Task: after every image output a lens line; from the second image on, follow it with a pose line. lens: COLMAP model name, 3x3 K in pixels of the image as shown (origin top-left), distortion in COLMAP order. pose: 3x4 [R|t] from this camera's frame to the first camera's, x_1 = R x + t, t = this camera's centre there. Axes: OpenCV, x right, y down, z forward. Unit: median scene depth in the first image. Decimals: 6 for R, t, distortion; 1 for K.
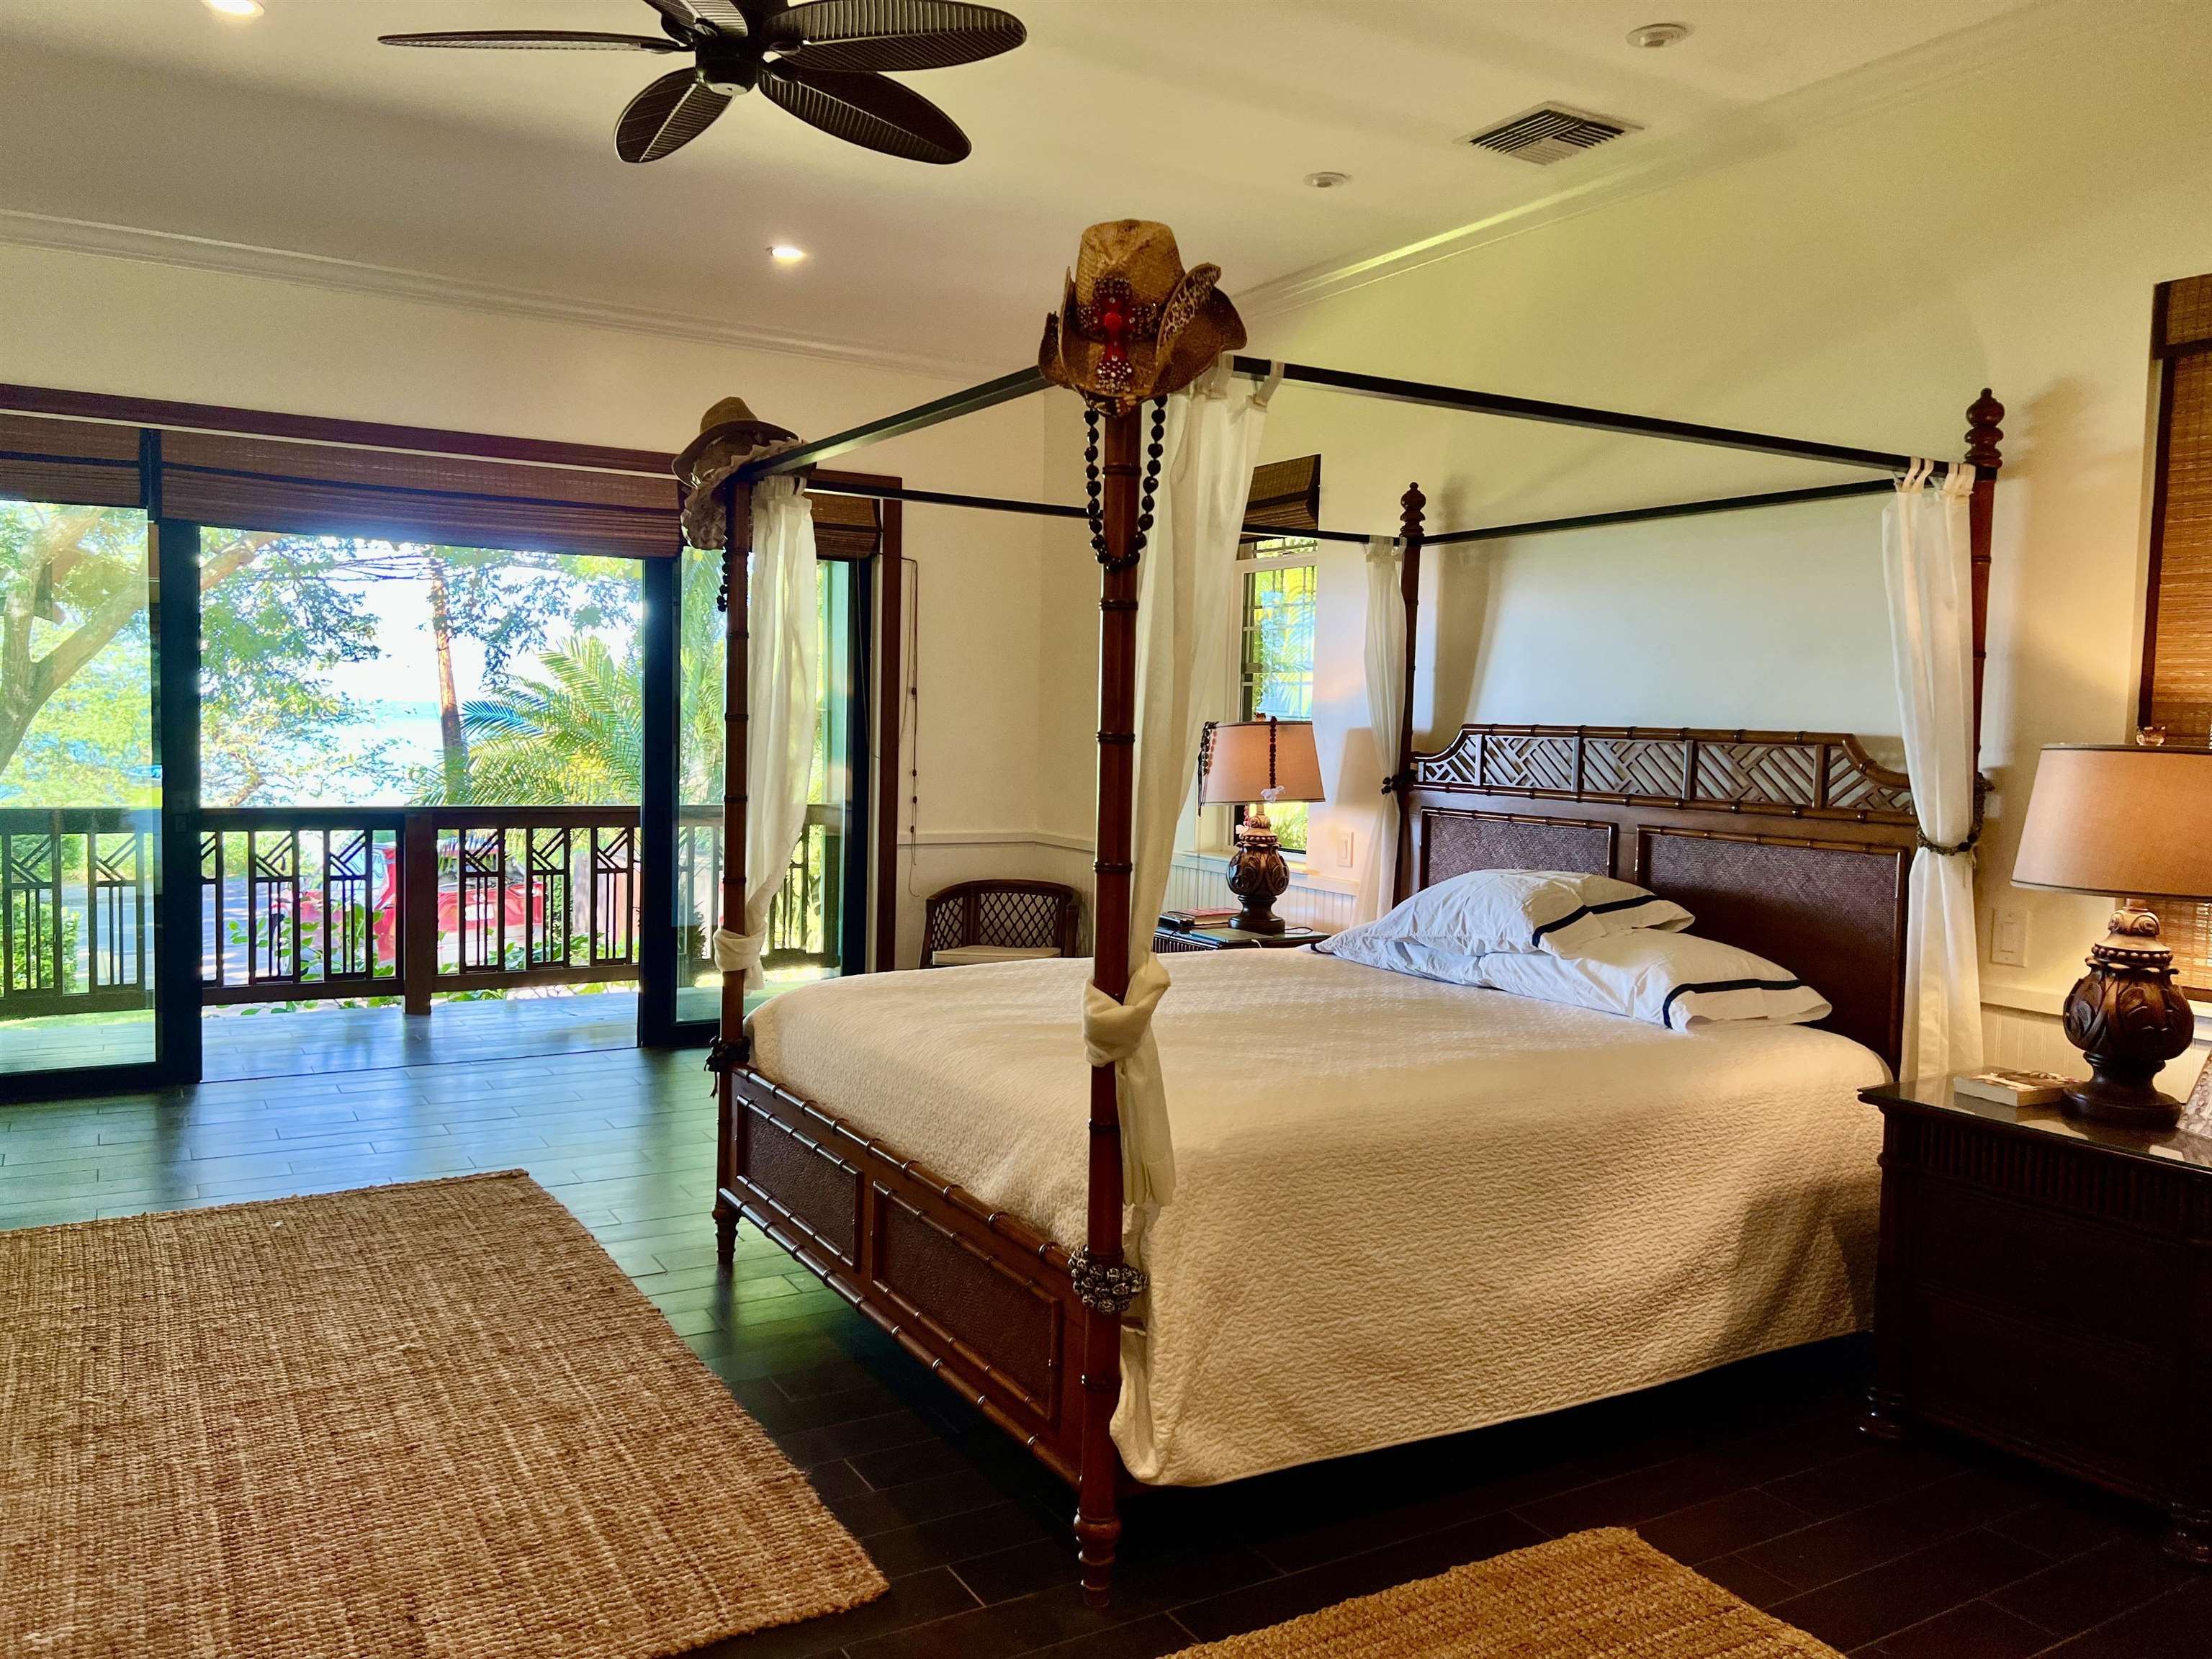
lens RADIAL K [[1651.0, 0, 1105.6], [0, 1651.0, 820.4], [0, 0, 1]] dist [0.041417, -0.039792]
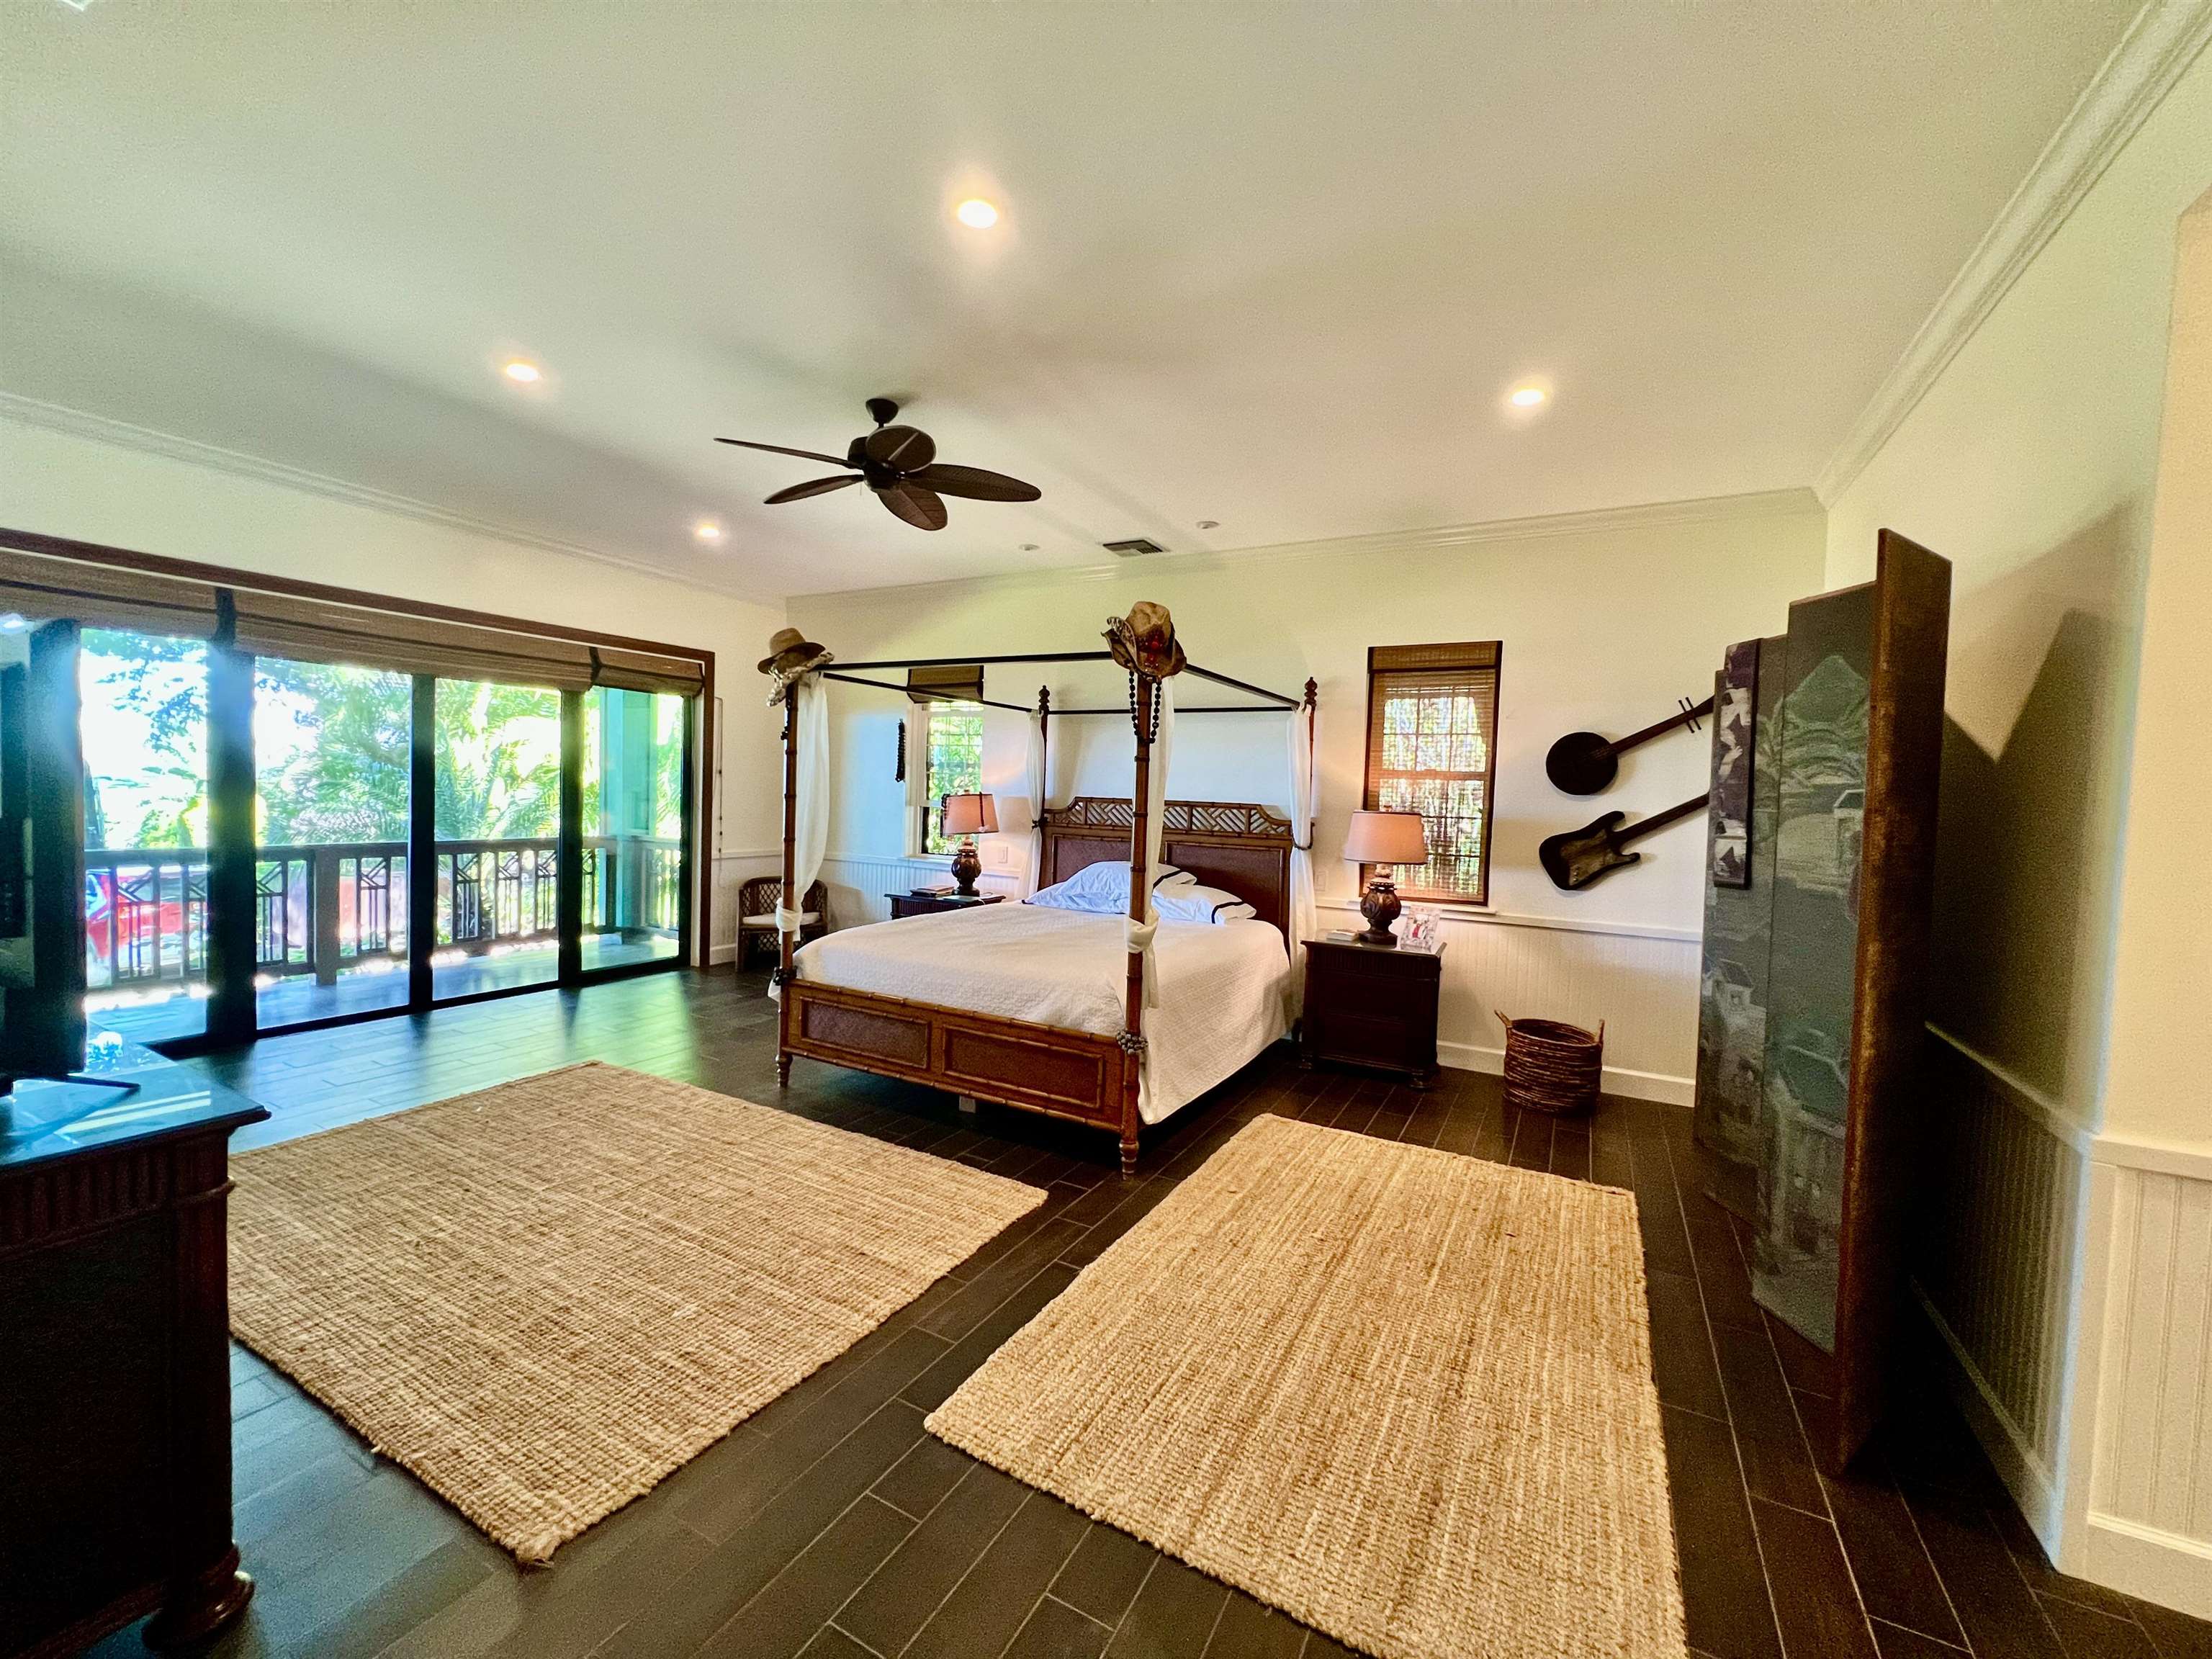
lens RADIAL K [[887.5, 0, 1096.7], [0, 887.5, 827.4], [0, 0, 1]] dist [-0.001915, -0.000041]
pose [[0.861745, -0.016613, 0.507070, -0.433802], [0.019242, 0.999815, 0.000055, -0.020277], [-0.506977, 0.009710, 0.861905, -0.046877]]
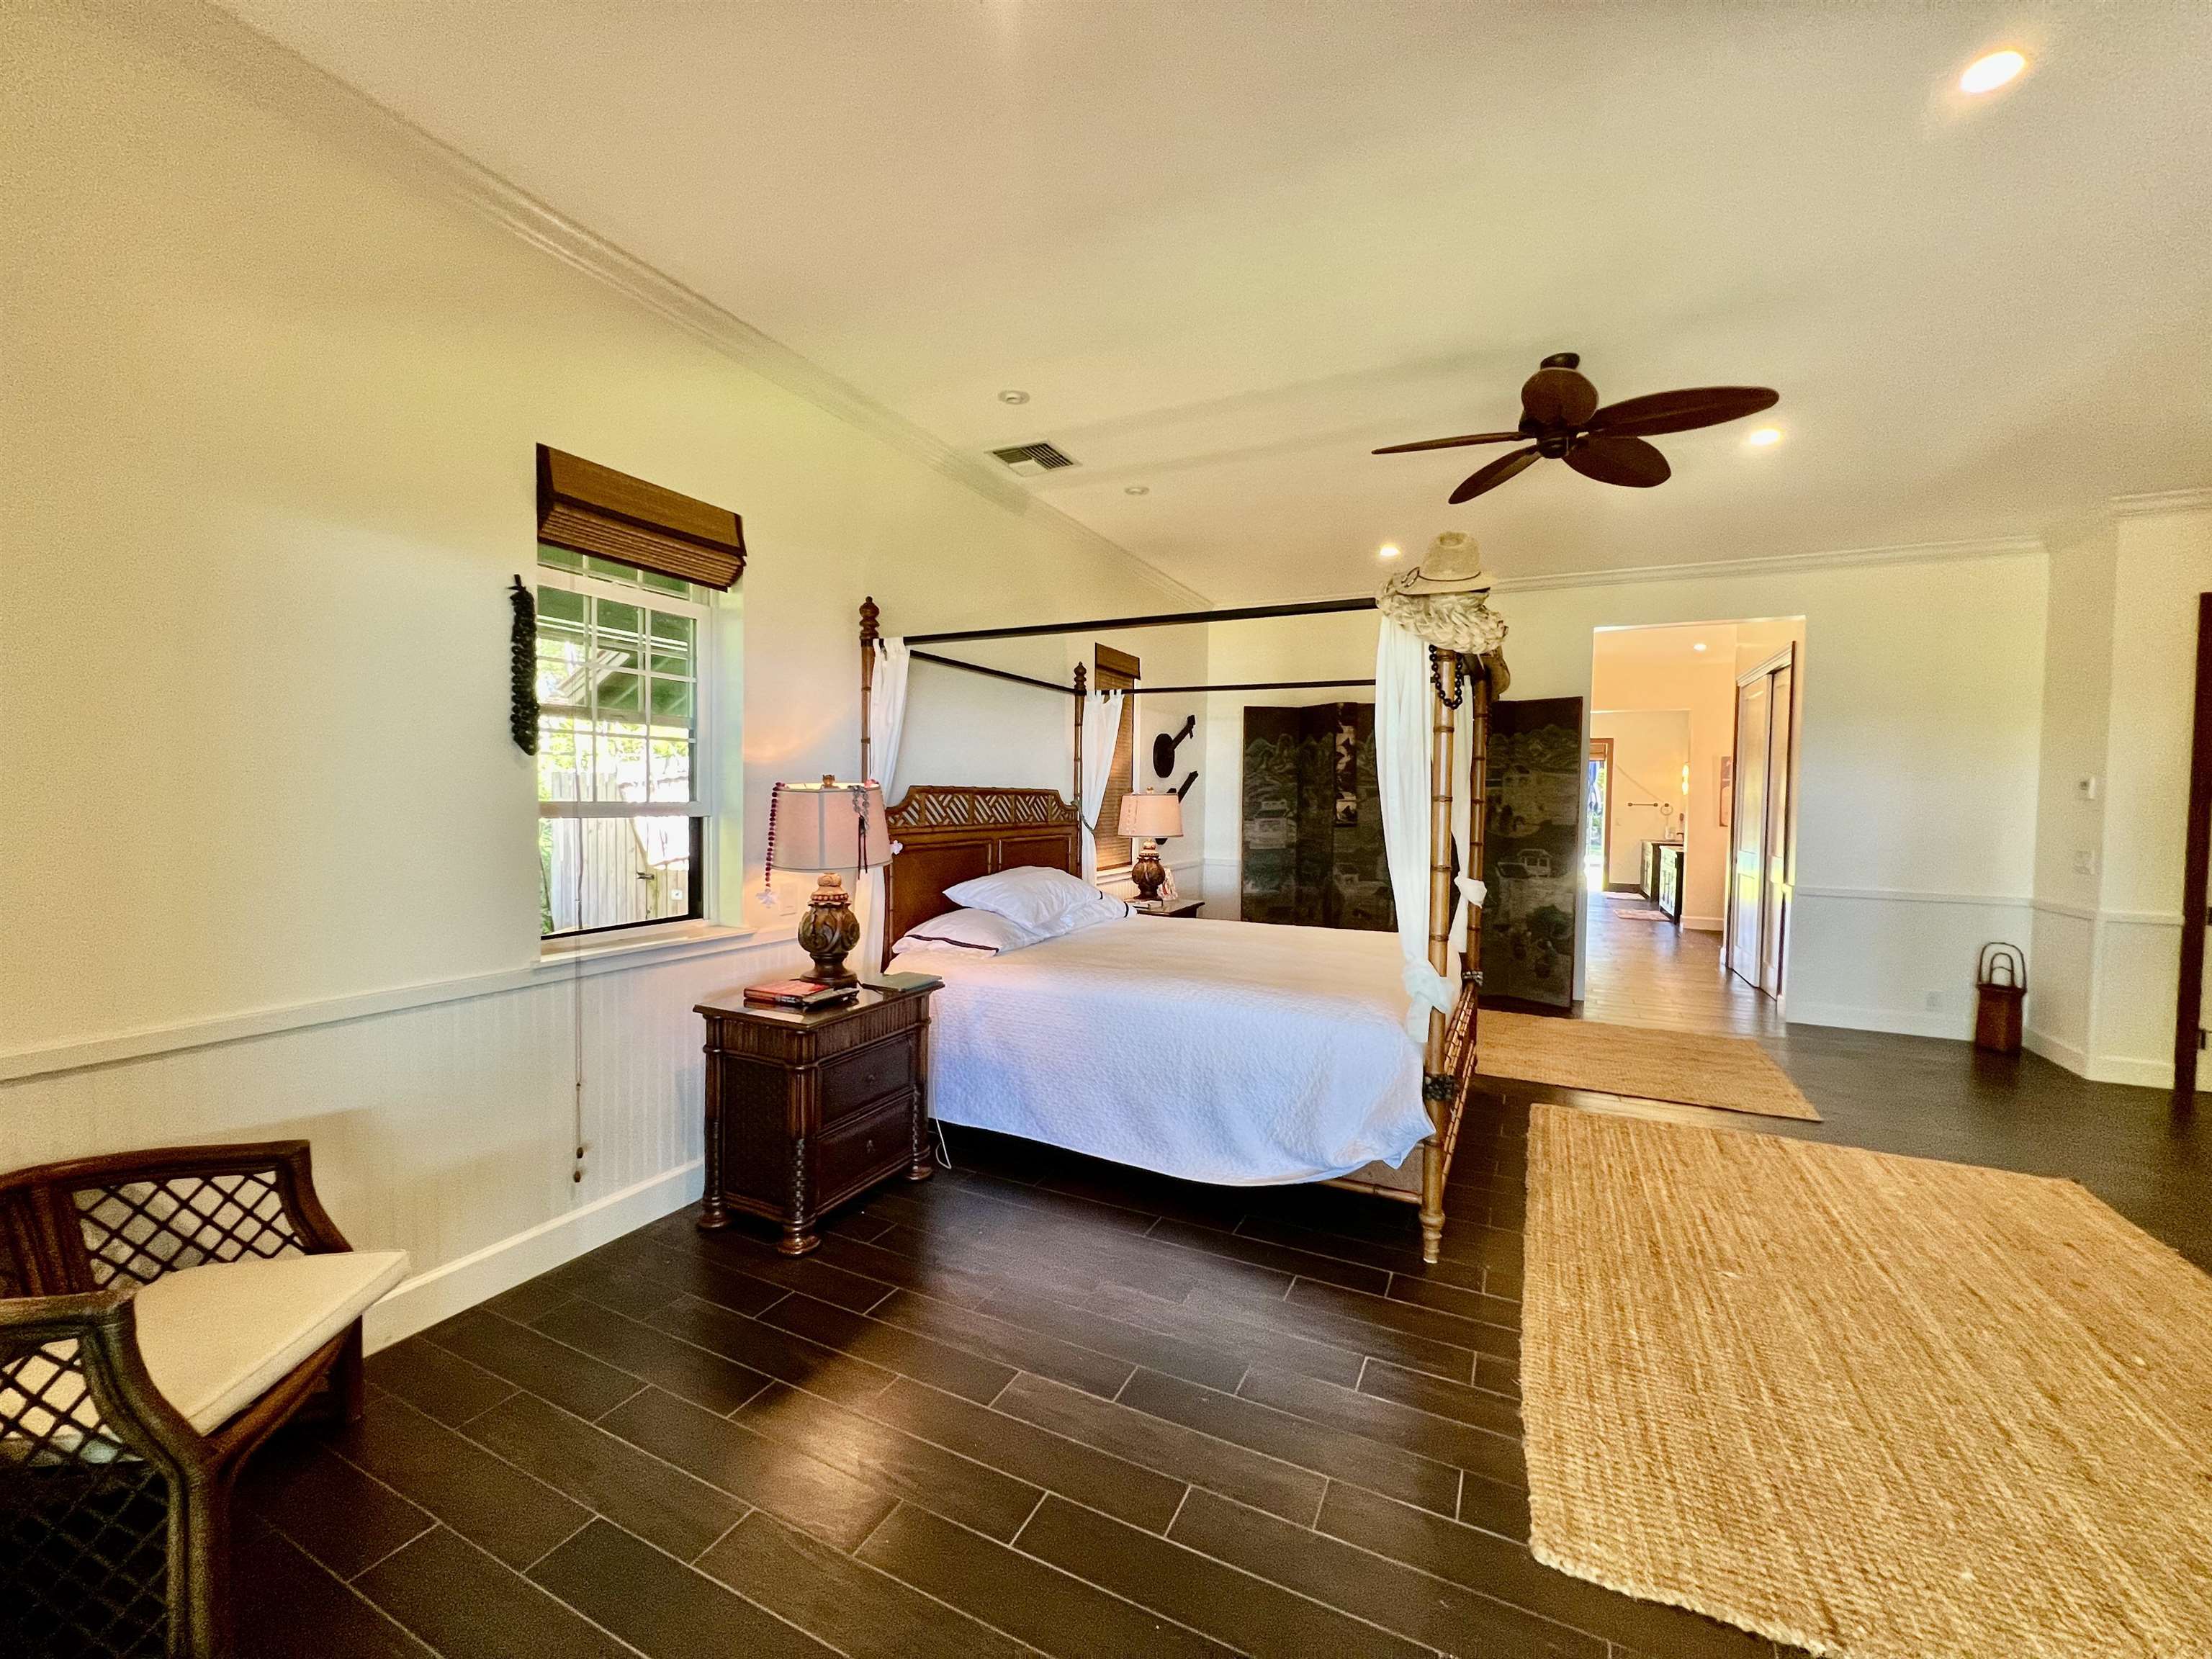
lens RADIAL K [[887.5, 0, 1098.8], [0, 887.5, 825.9], [0, 0, 1]] dist [-0.001915, -0.000041]
pose [[-0.544757, -0.059190, 0.836502, -0.618010], [0.026486, 0.995794, 0.087710, -0.104243], [-0.838175, 0.069936, -0.540898, 1.545076]]
